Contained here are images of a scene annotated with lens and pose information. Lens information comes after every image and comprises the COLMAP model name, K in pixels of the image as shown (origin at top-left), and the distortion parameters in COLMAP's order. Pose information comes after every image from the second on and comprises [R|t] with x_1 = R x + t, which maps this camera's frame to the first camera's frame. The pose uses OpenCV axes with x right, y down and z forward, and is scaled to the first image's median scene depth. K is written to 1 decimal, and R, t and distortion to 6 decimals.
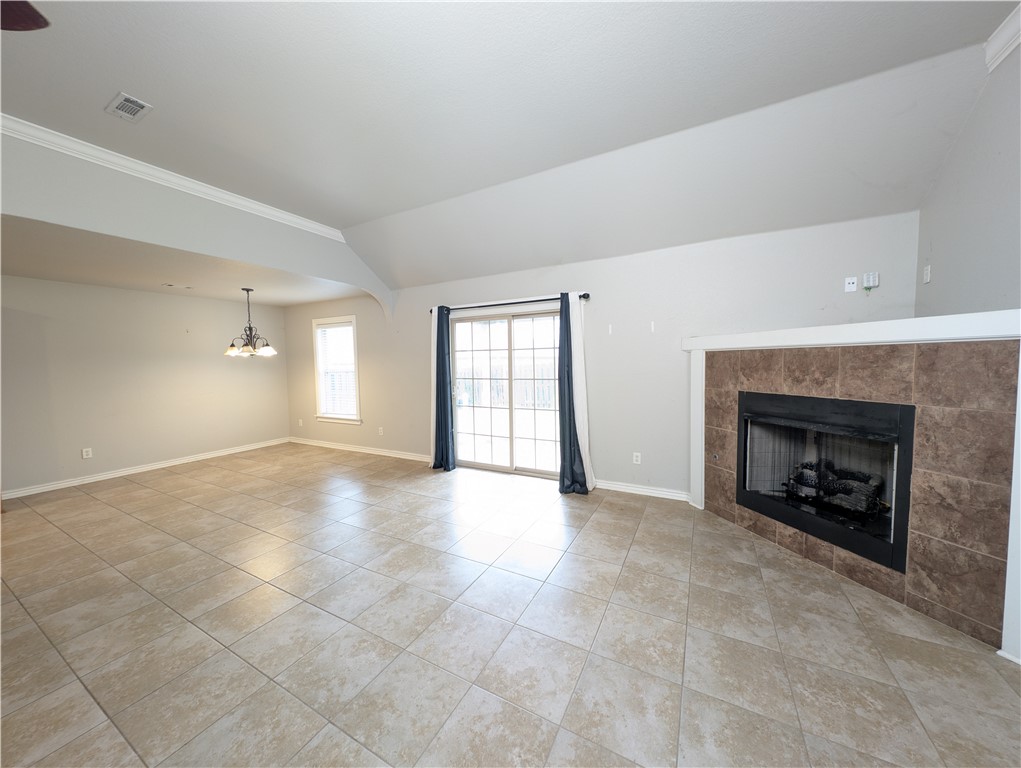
lens RADIAL K [[361.5, 0, 518.1], [0, 361.5, 381.0], [0, 0, 1]] dist [0.001473, -0.001242]
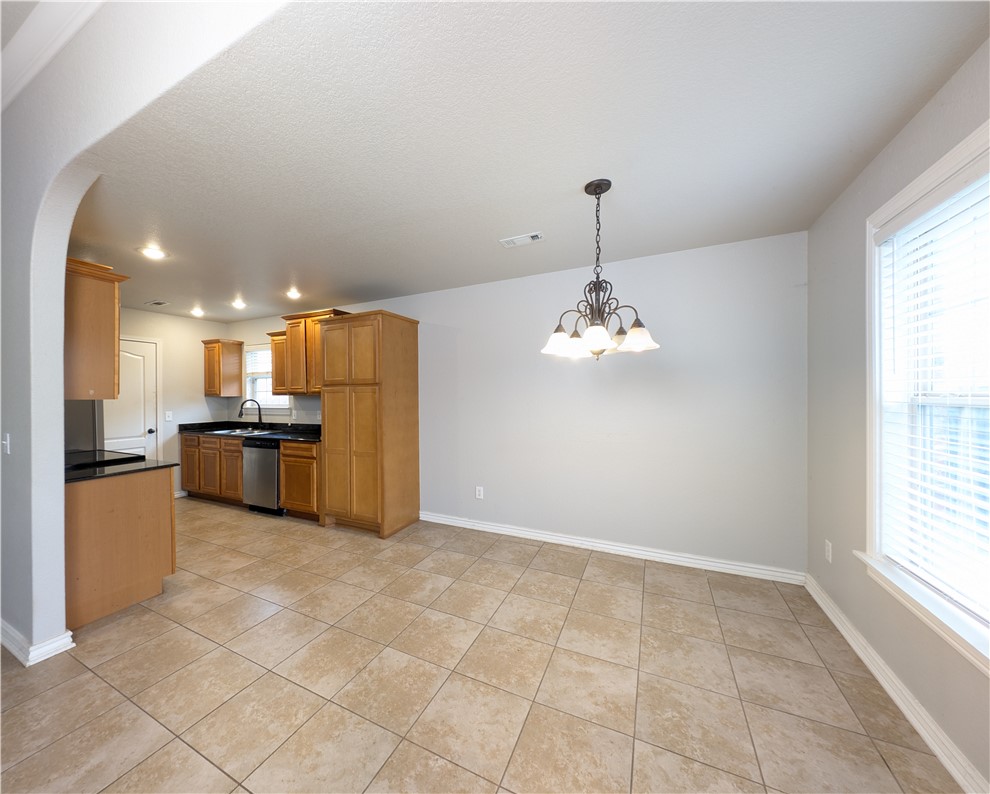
lens RADIAL K [[372.9, 0, 476.7], [0, 372.9, 399.3], [0, 0, 1]] dist [-0.000941, -0.001036]
pose [[0.024017, 0.040736, -0.998881, -0.296925], [-0.065345, 0.997097, 0.039092, -0.029773], [0.997574, 0.064333, 0.026609, 0.753834]]
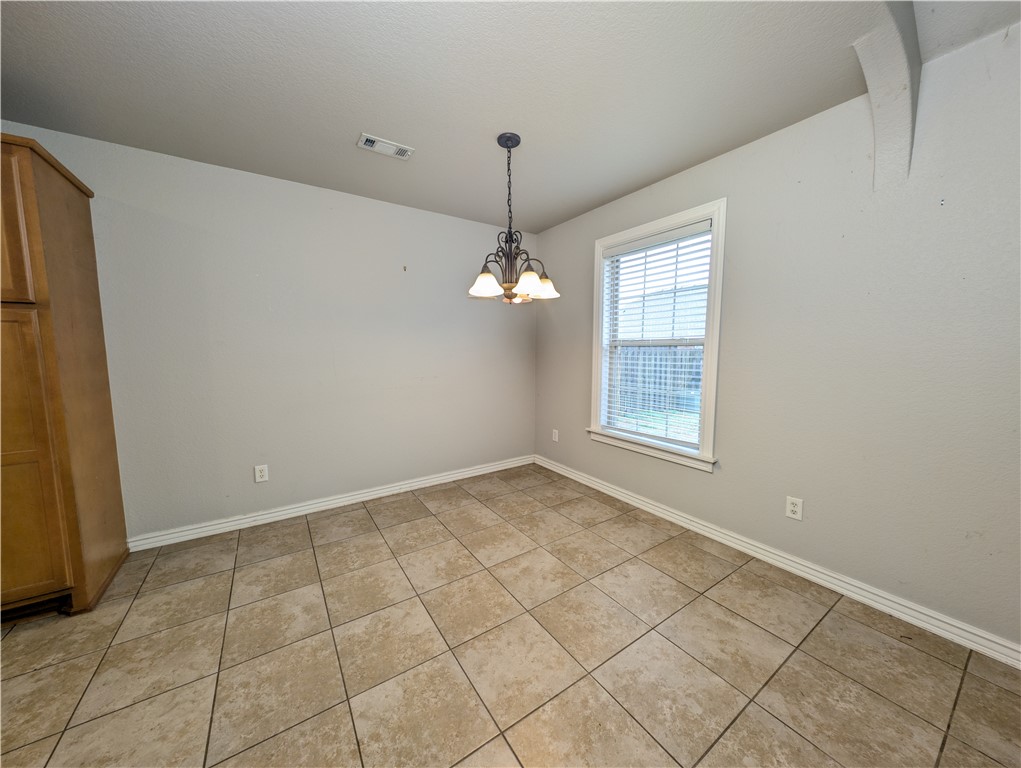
lens RADIAL K [[361.5, 0, 505.1], [0, 361.5, 382.8], [0, 0, 1]] dist [0.001473, -0.001242]
pose [[0.867796, 0.063533, -0.492842, -0.460044], [-0.045187, 0.997773, 0.049059, 0.009520], [0.494861, -0.020303, 0.868735, 0.546254]]
